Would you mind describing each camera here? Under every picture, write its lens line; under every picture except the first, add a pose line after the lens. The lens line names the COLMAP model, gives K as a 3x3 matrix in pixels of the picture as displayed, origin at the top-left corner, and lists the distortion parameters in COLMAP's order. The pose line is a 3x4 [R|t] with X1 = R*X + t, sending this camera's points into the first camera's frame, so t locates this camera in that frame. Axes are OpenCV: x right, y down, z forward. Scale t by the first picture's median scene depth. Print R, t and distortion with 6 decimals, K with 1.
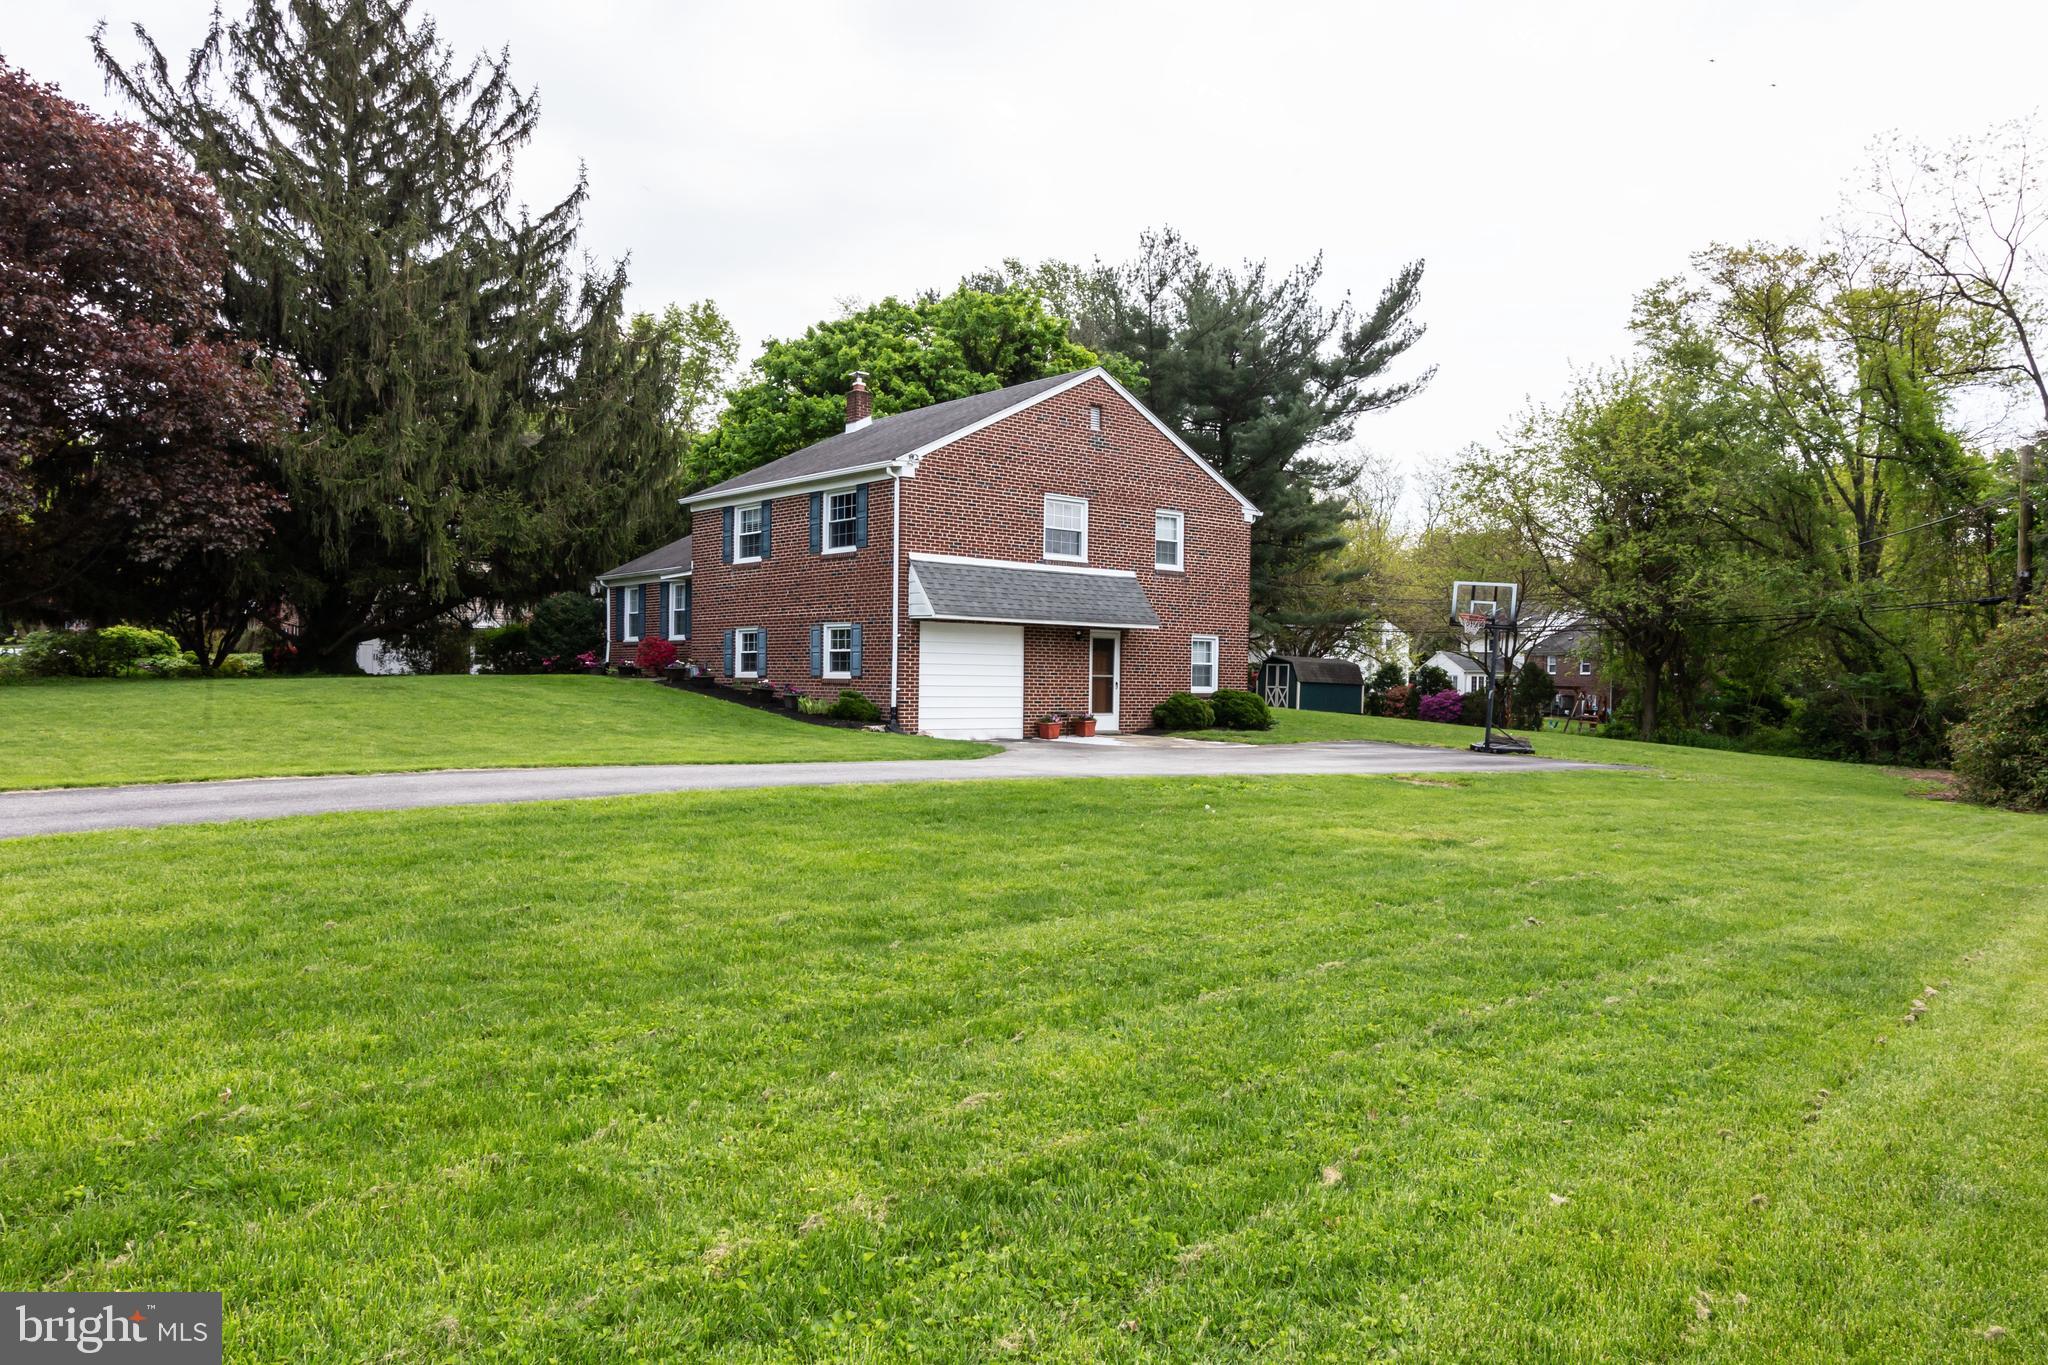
lens RADIAL K [[1358.0, 0, 1034.0], [0, 1358.0, 709.6], [0, 0, 1]] dist [-0.004564, -0.000798]
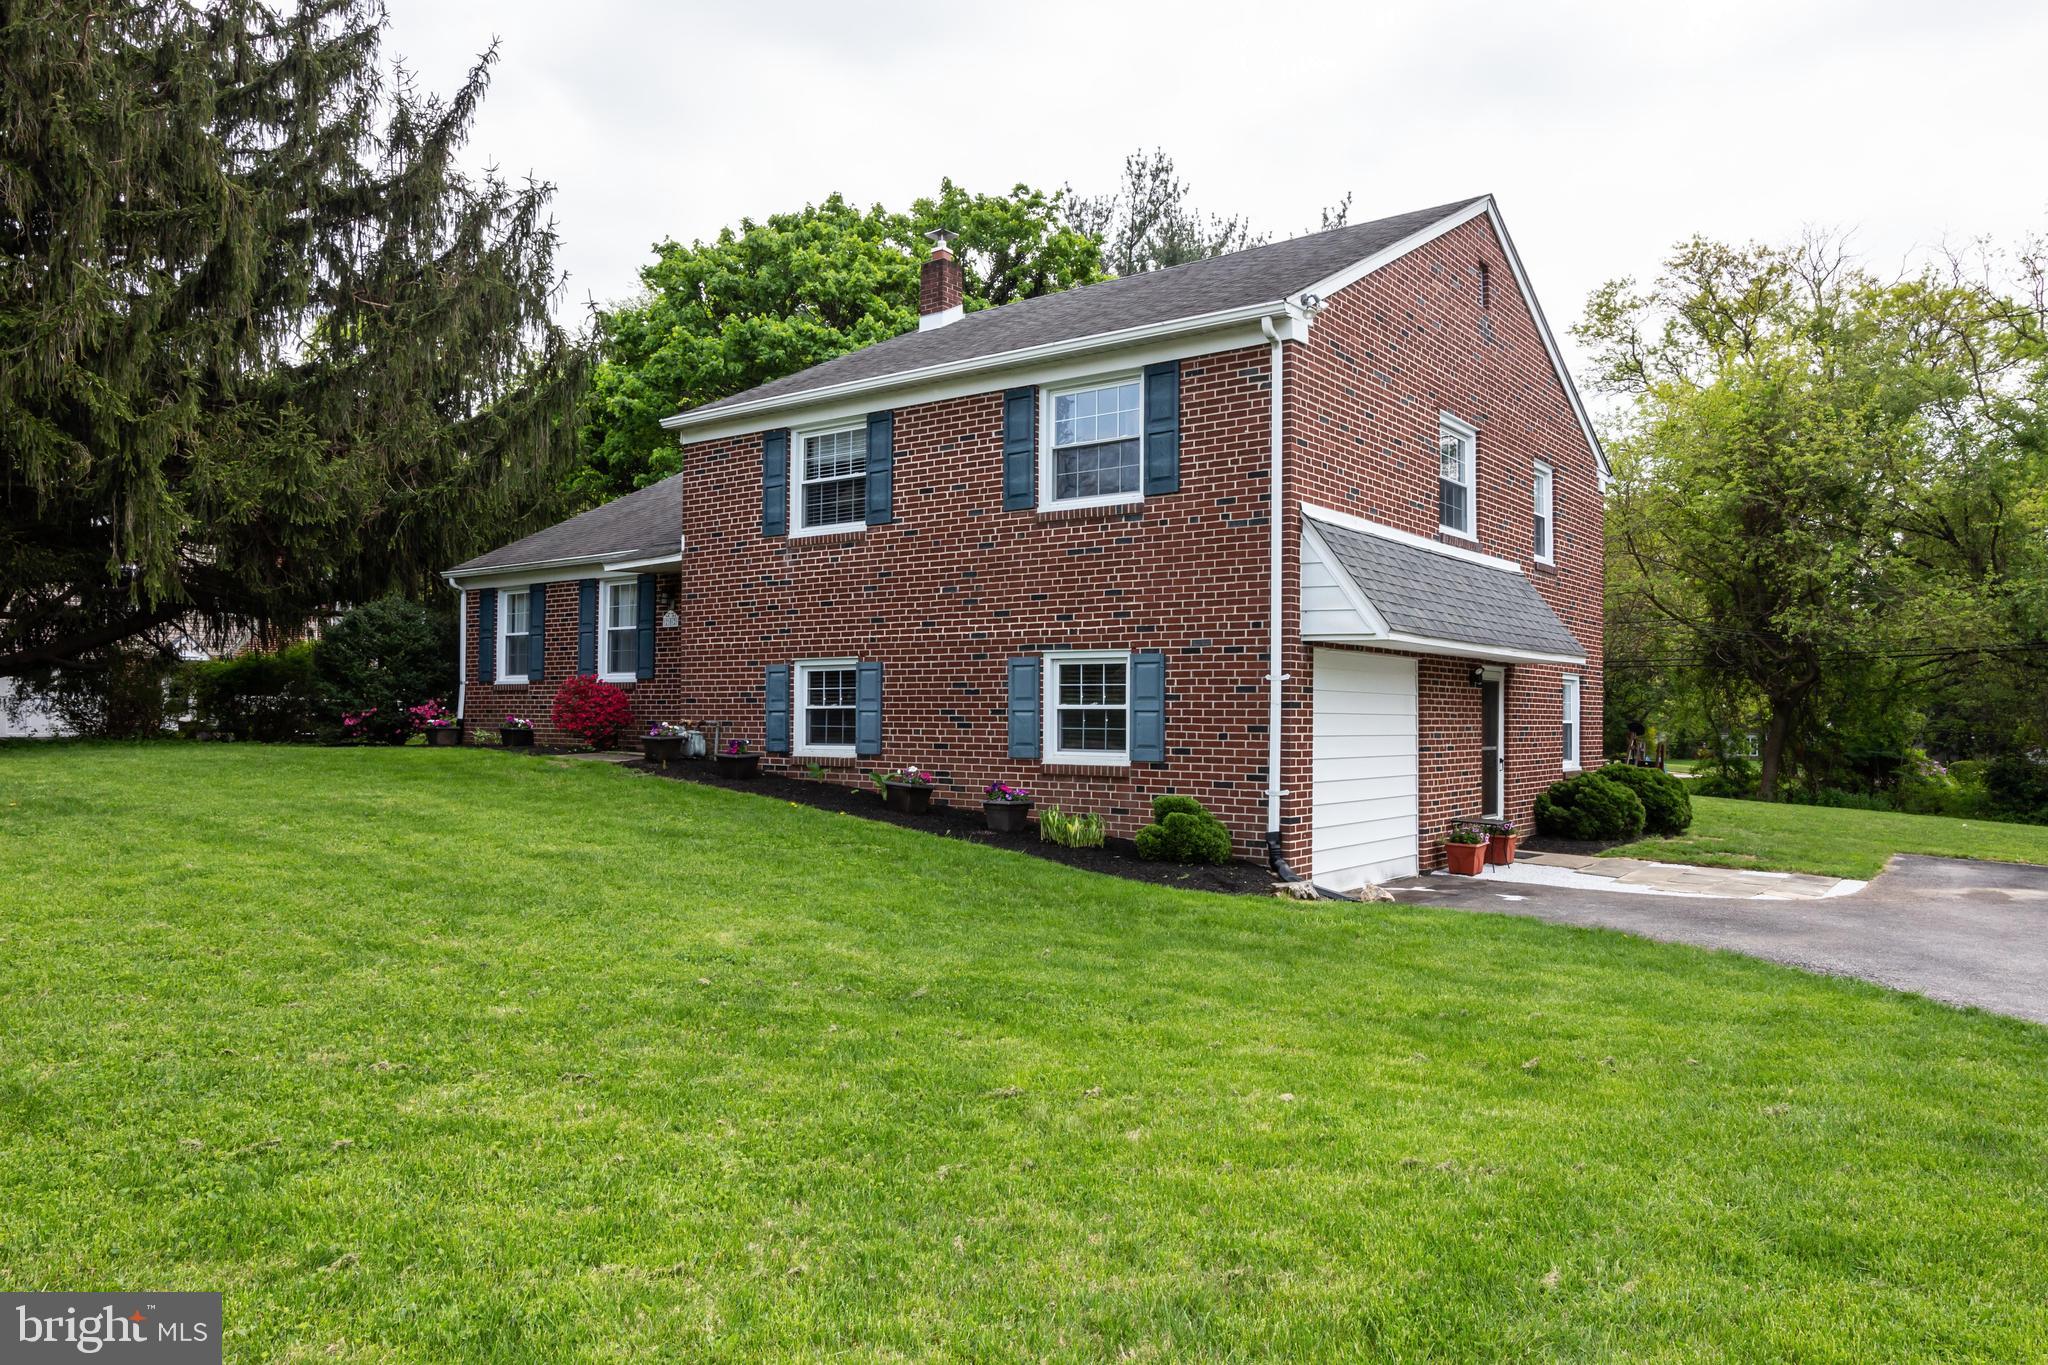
lens RADIAL K [[1344.2, 0, 1024.0], [0, 1344.2, 682.5], [0, 0, 1]] dist [0.007411, 0.002990]
pose [[0.980626, -0.000612, 0.195891, -0.192189], [0.009389, 0.998993, -0.043878, -0.023200], [-0.195666, 0.044867, 0.979644, 0.391775]]
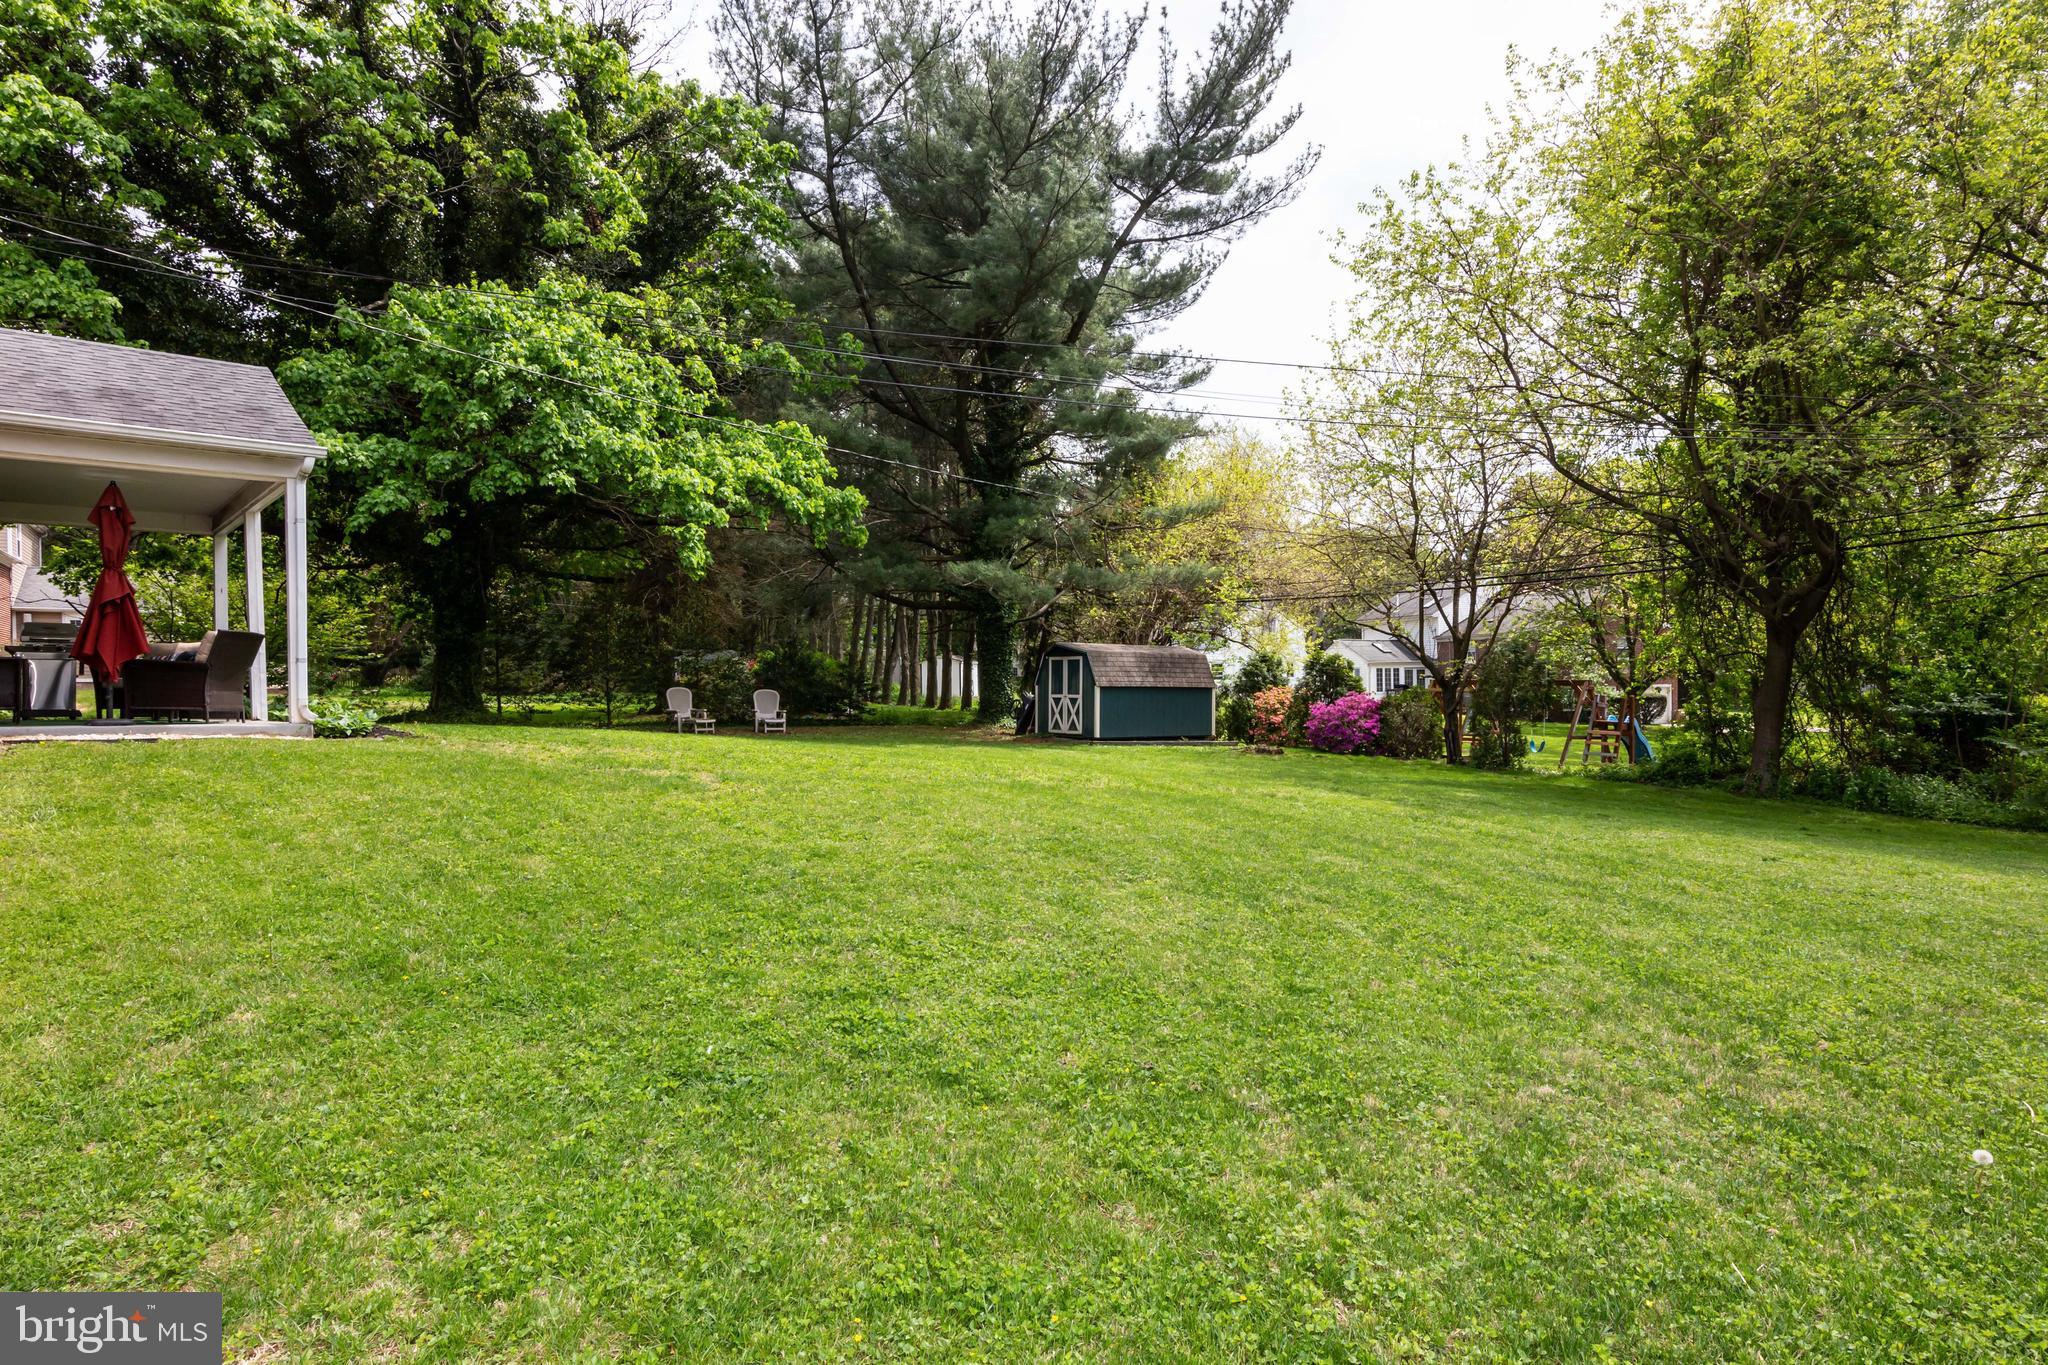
lens RADIAL K [[1128.7, 0, 1024.0], [0, 1128.7, 682.5], [0, 0, 1]] dist [-0.000950, -0.000227]
pose [[0.999559, -0.026104, 0.014179, 0.242499], [0.026379, 0.999461, -0.019566, -0.021192], [-0.013660, 0.019932, 0.999708, 0.802865]]
